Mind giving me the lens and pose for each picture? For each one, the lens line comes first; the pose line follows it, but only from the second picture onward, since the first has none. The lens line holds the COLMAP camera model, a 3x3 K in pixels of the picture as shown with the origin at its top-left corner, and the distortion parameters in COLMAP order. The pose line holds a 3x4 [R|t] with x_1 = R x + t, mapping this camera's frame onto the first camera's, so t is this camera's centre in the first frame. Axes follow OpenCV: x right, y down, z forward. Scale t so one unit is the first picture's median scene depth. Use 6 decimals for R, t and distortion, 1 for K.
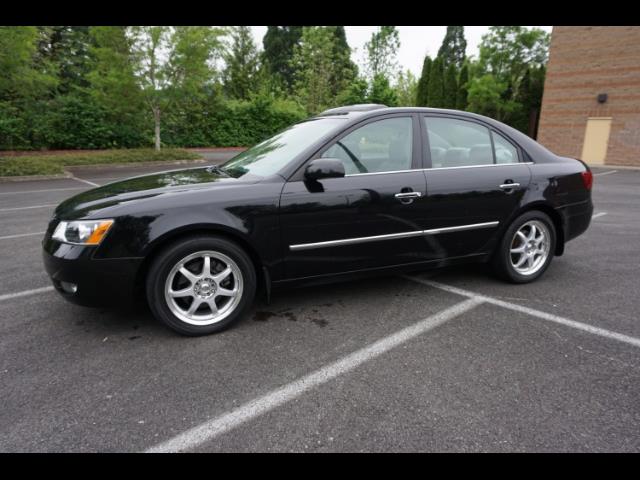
lens RADIAL K [[425.7, 0, 317.5], [0, 425.7, 236.0], [0, 0, 1]] dist [-0.042303, 0.028347]
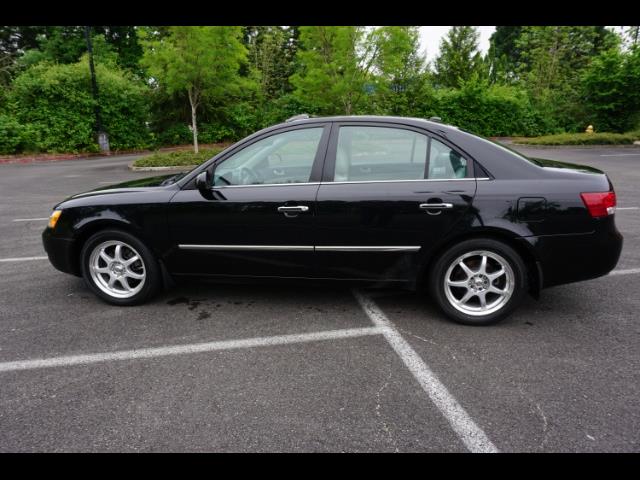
lens RADIAL K [[425.7, 0, 317.5], [0, 425.7, 236.0], [0, 0, 1]] dist [-0.042303, 0.028347]
pose [[0.854826, 0.111544, -0.506784, 0.462356], [-0.097542, 0.993755, 0.054197, -0.055263], [0.509664, 0.003104, 0.860368, 0.105273]]
